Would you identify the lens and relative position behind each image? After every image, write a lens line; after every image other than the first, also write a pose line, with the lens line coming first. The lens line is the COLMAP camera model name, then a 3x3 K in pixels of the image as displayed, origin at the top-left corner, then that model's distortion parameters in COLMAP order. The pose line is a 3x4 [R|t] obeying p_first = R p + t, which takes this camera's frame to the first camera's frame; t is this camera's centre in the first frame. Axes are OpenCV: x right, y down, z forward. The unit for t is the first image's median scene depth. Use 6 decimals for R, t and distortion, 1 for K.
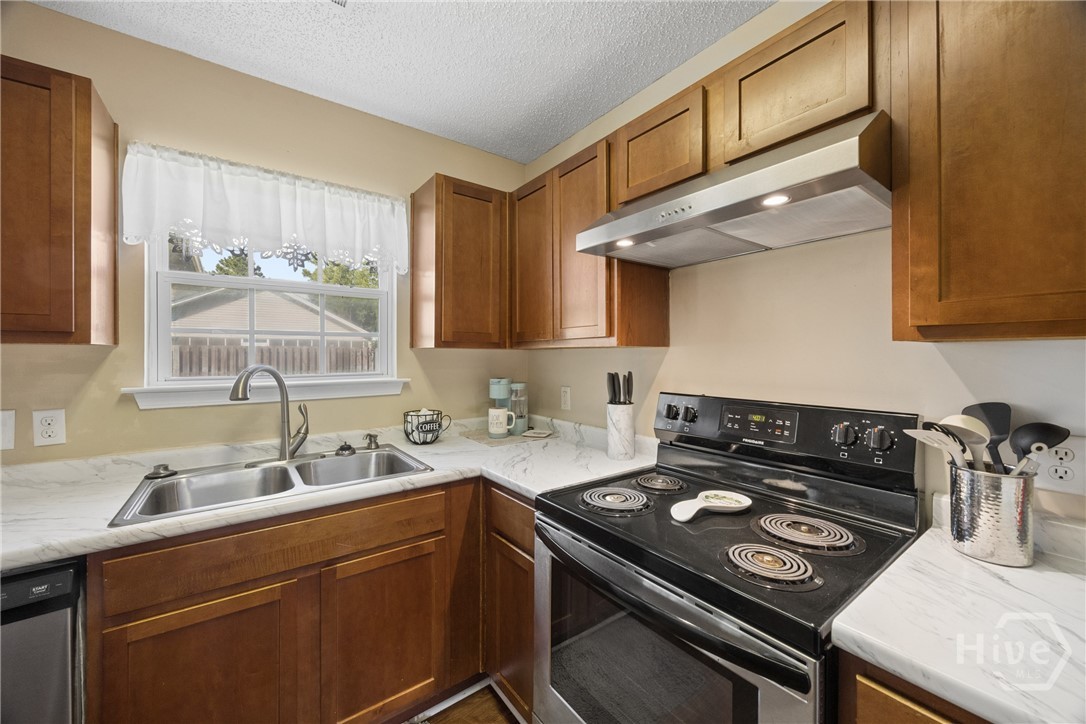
lens RADIAL K [[415.3, 0, 545.4], [0, 415.3, 355.6], [0, 0, 1]] dist [-0.000255, -0.000005]
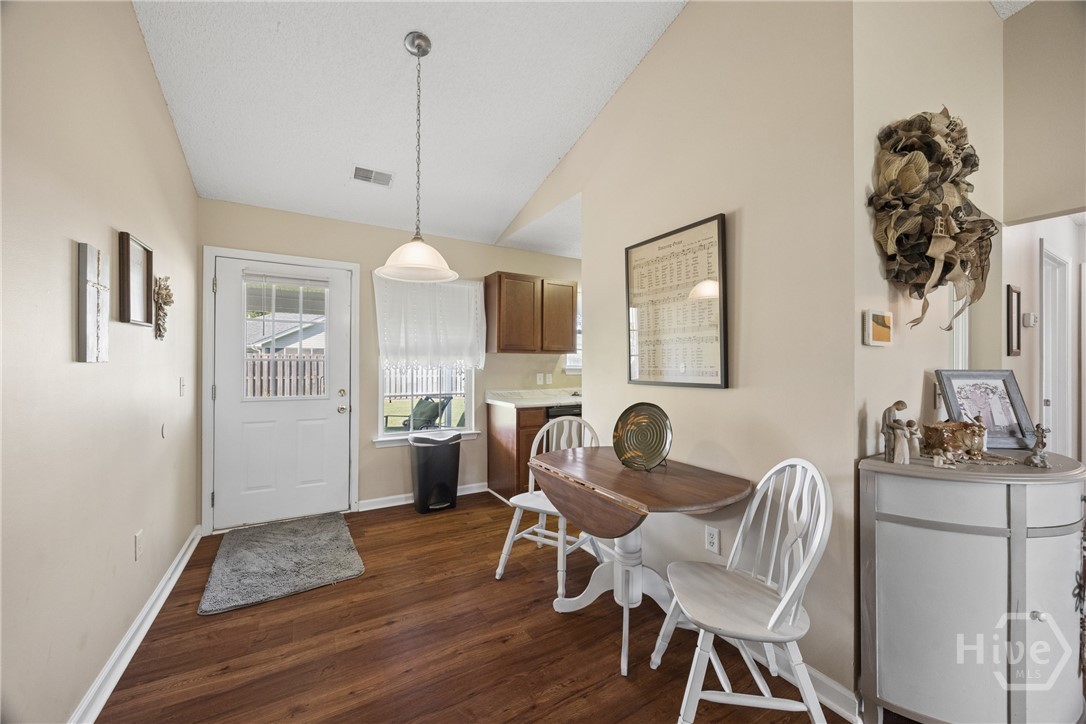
lens RADIAL K [[414.7, 0, 543.9], [0, 414.7, 364.8], [0, 0, 1]] dist [-0.002039, -0.000243]
pose [[0.994222, 0.001260, -0.107339, -0.724045], [-0.001214, 0.999999, 0.000497, 0.047857], [0.107340, -0.000364, 0.994222, -1.917865]]
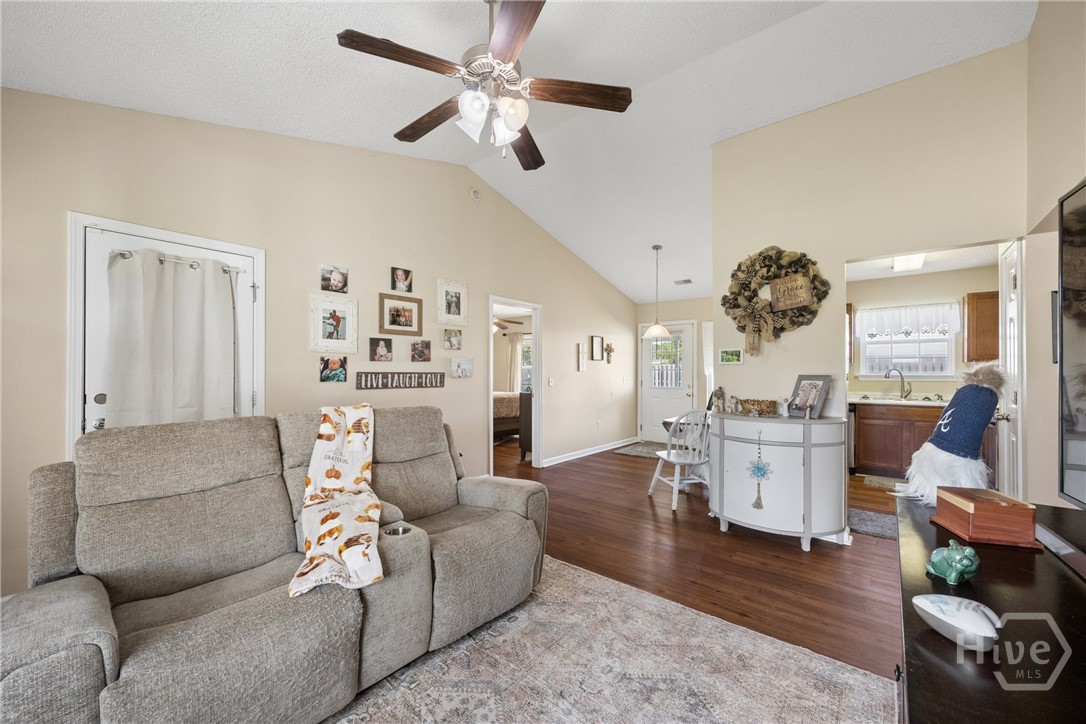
lens RADIAL K [[422.8, 0, 541.7], [0, 422.8, 370.2], [0, 0, 1]] dist [0.002039, 0.000144]
pose [[0.243636, -0.002758, -0.969863, 1.791394], [0.000406, 0.999996, -0.002742, 0.041528], [0.969867, 0.000275, 0.243637, -2.395700]]
